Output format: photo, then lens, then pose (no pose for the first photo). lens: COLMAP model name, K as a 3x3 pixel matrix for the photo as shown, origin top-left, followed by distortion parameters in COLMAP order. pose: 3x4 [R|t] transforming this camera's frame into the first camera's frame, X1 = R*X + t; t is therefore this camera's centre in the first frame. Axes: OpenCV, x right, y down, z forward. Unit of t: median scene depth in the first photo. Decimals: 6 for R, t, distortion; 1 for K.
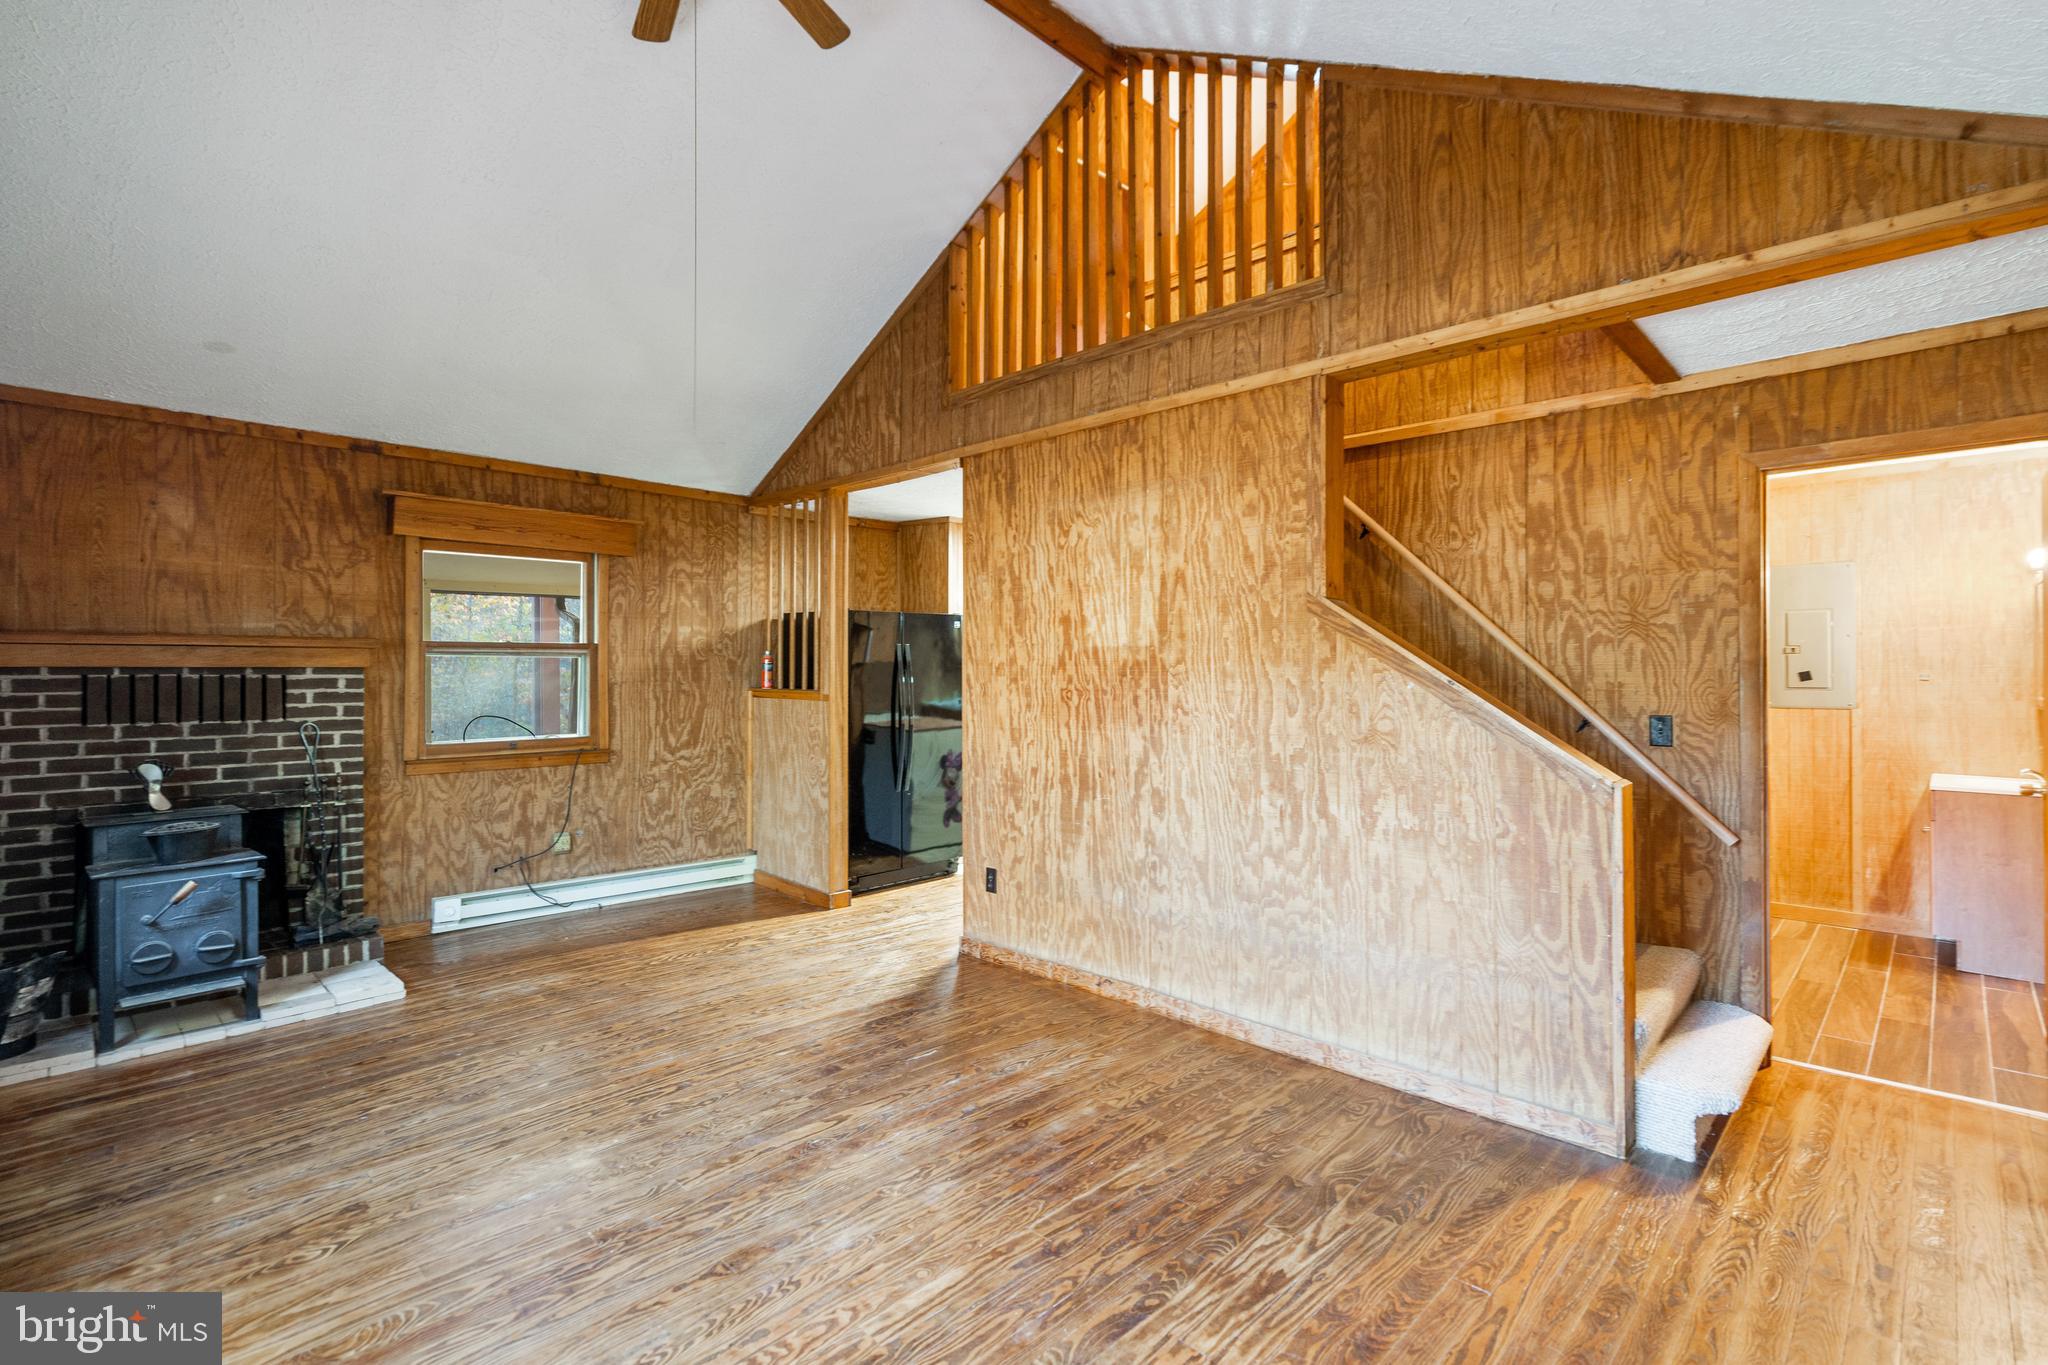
lens RADIAL K [[941.0, 0, 1008.9], [0, 941.0, 662.0], [0, 0, 1]] dist [-0.005041, 0.001546]
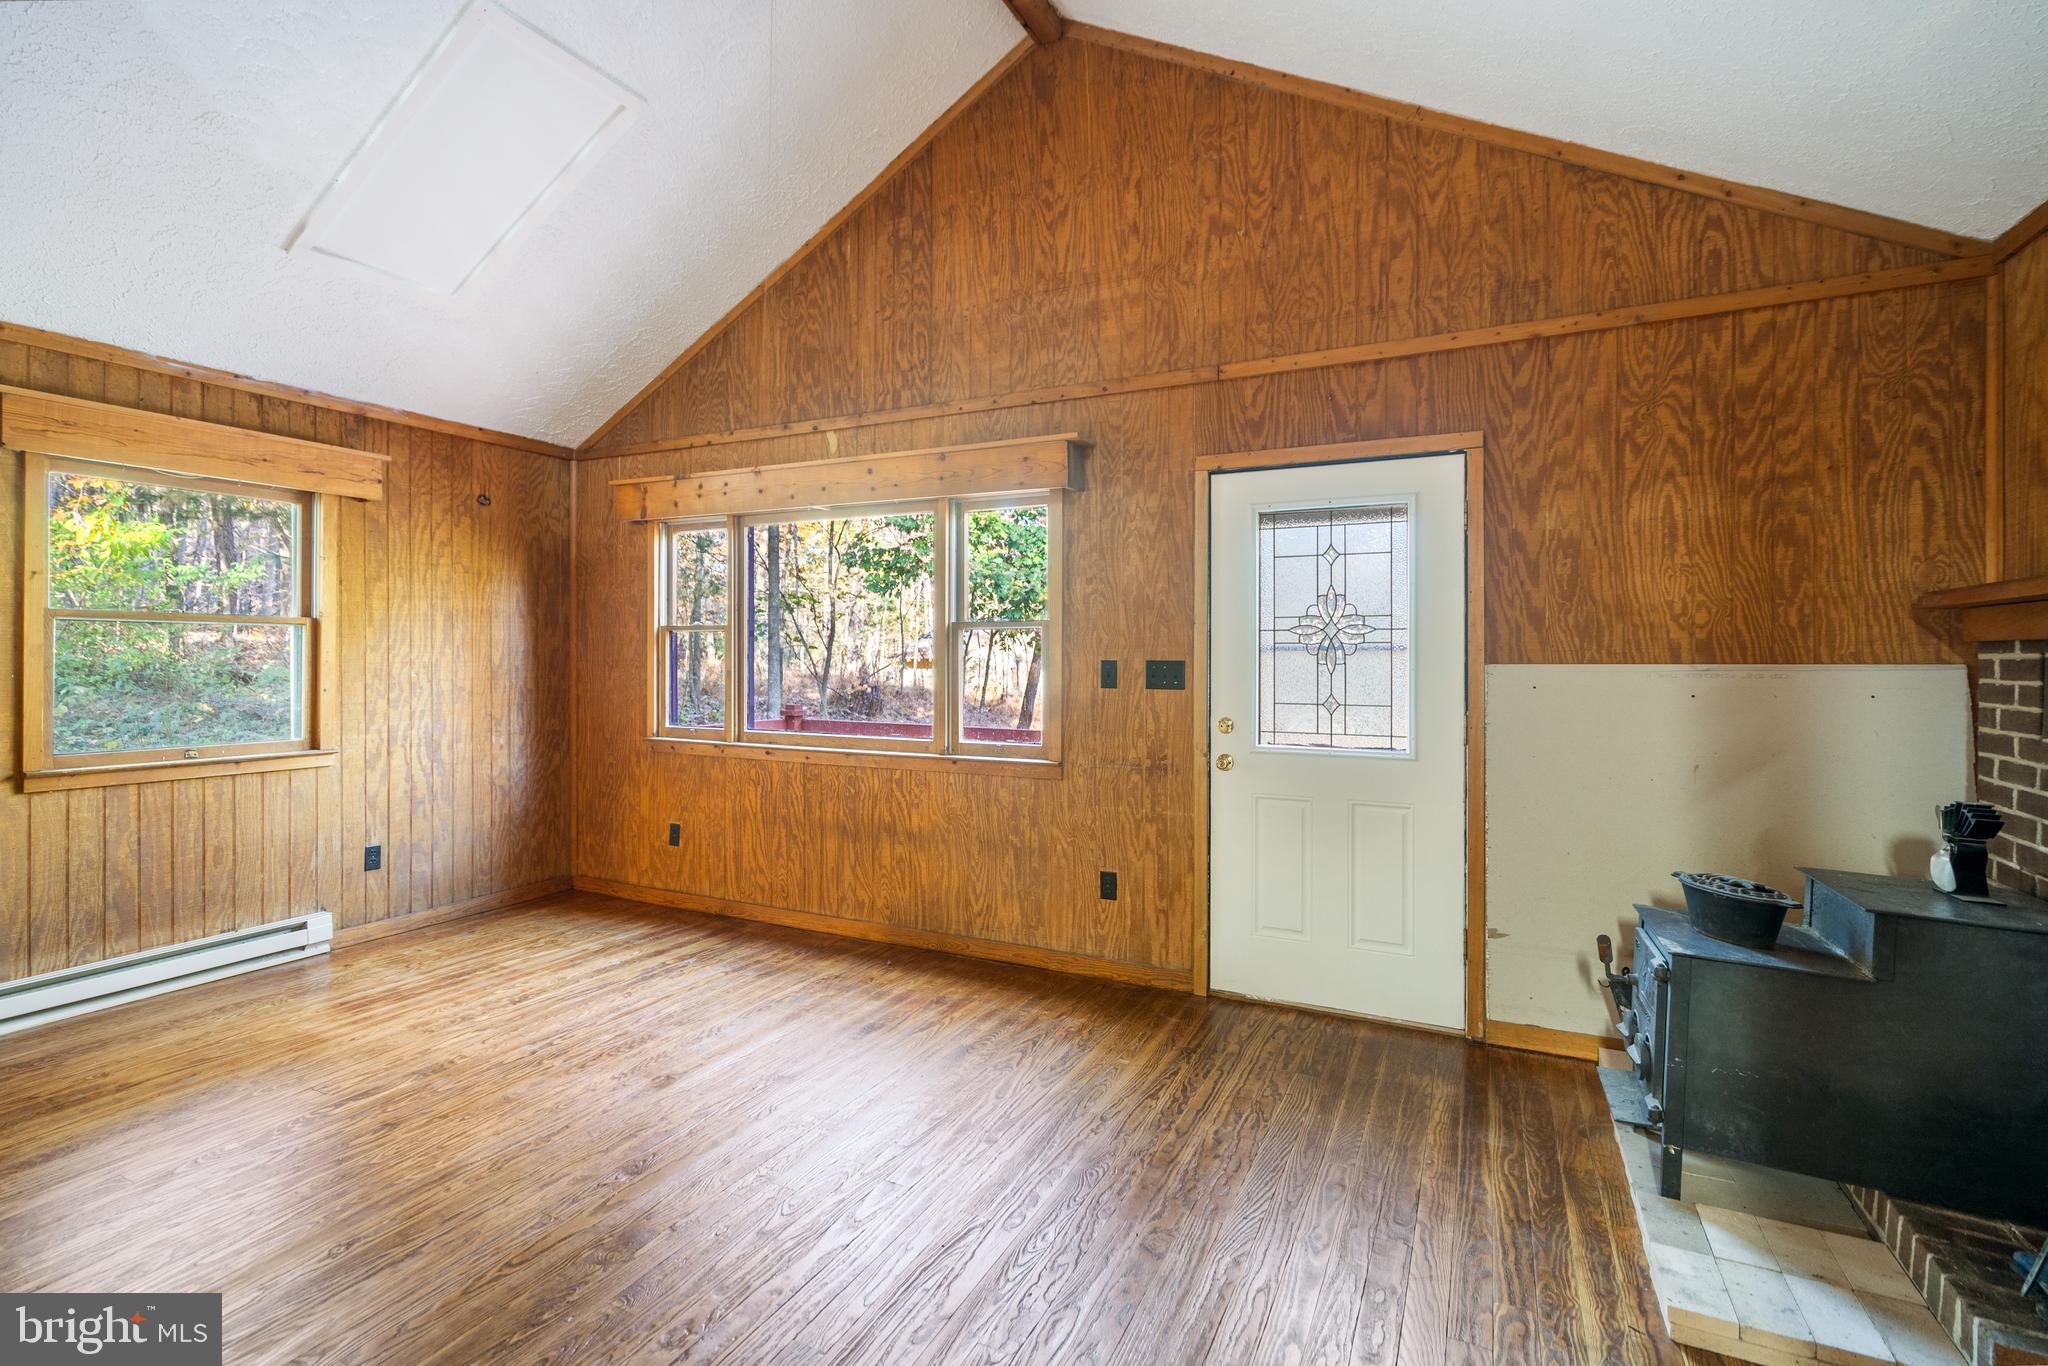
lens RADIAL K [[941.0, 0, 1019.3], [0, 941.0, 655.5], [0, 0, 1]] dist [-0.005041, 0.001546]
pose [[-0.947995, -0.001033, -0.318282, -0.174959], [0.001179, 0.999976, -0.006756, 0.017650], [0.318282, -0.006780, -0.947972, 1.261202]]
